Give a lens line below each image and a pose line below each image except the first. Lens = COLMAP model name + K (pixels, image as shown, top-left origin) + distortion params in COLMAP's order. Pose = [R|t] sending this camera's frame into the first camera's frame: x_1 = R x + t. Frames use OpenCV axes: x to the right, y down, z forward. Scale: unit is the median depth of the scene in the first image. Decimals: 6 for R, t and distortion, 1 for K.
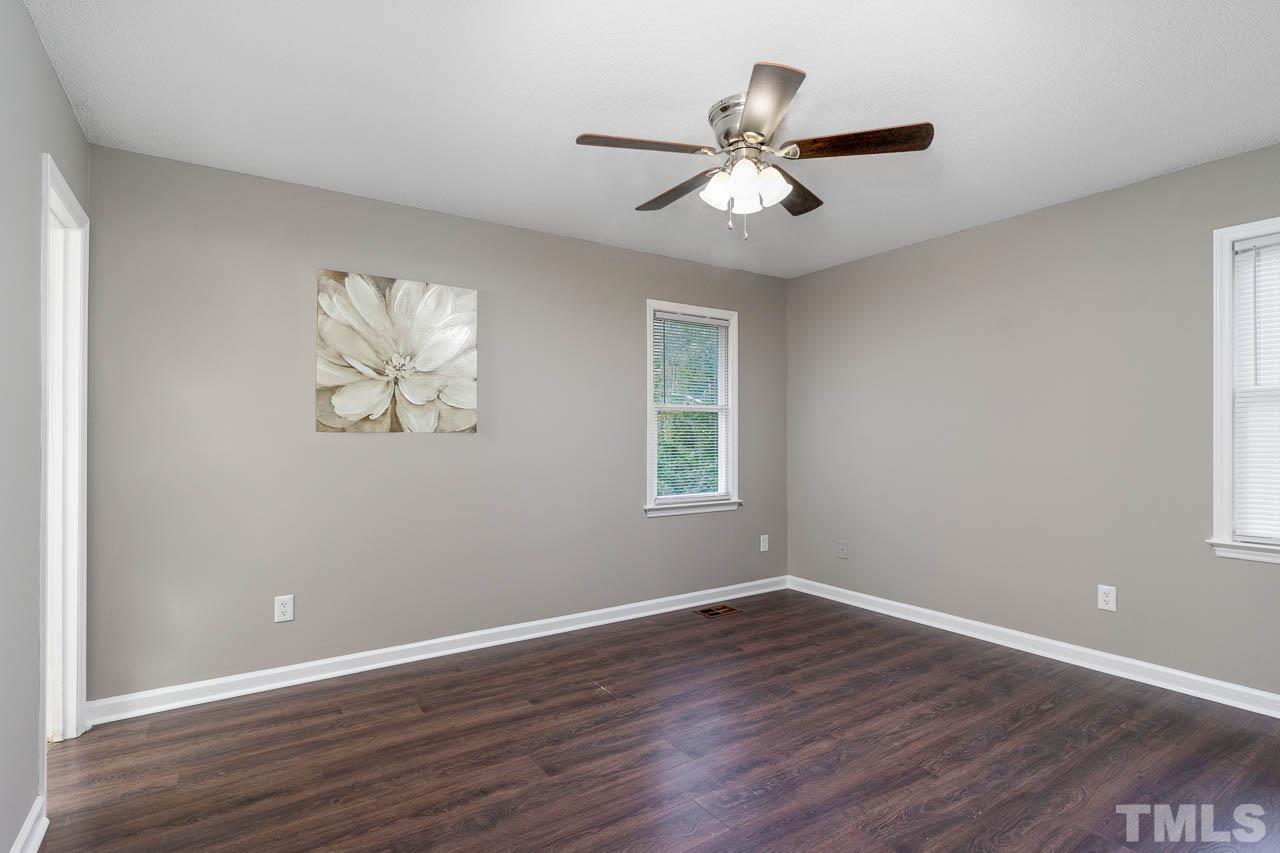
lens RADIAL K [[618.7, 0, 640.9], [0, 618.7, 419.6], [0, 0, 1]] dist [-0.000373, 0.000790]
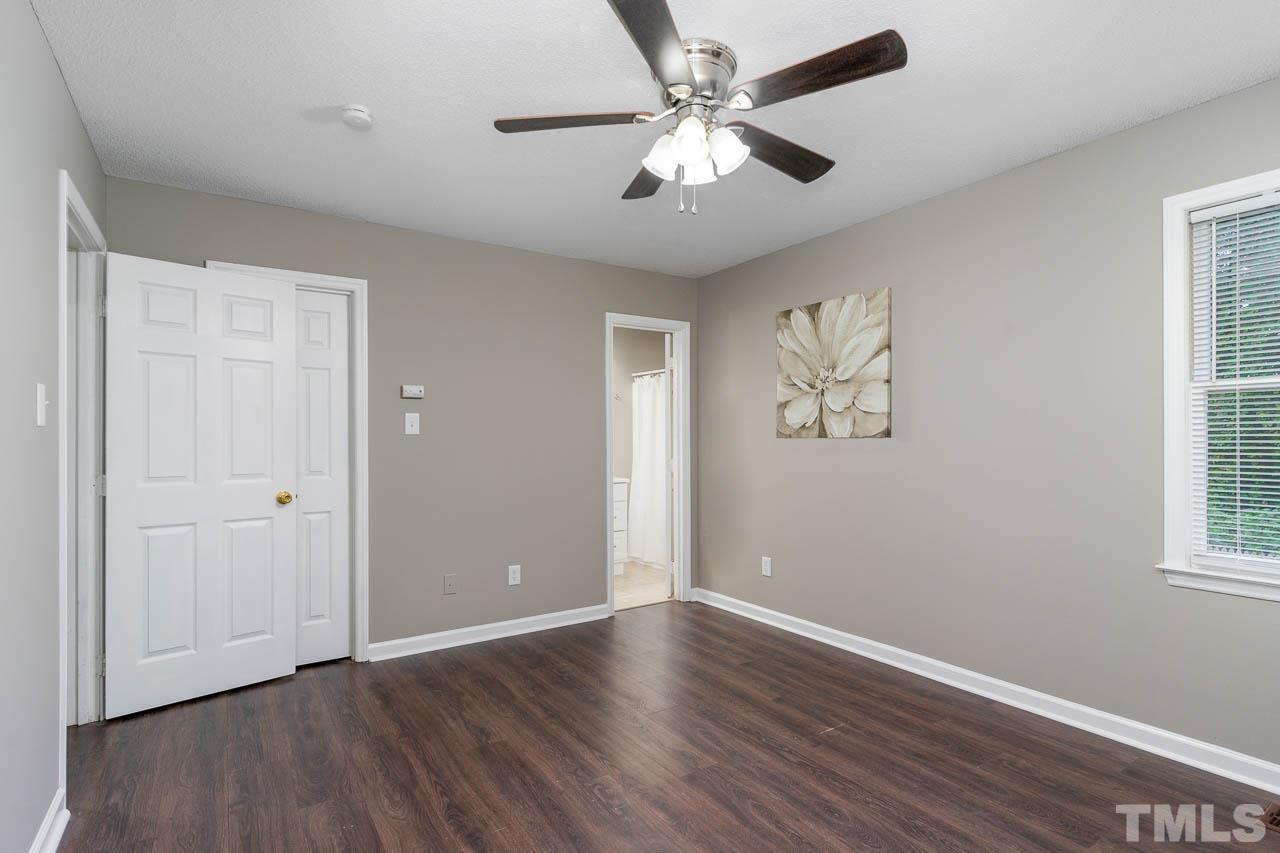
lens RADIAL K [[618.7, 0, 647.0], [0, 618.7, 427.6], [0, 0, 1]] dist [-0.000373, 0.000790]
pose [[0.014989, -0.023883, -0.999602, 0.741005], [0.023878, 0.999438, -0.023521, 0.021720], [0.999602, -0.023516, 0.015551, 0.669970]]
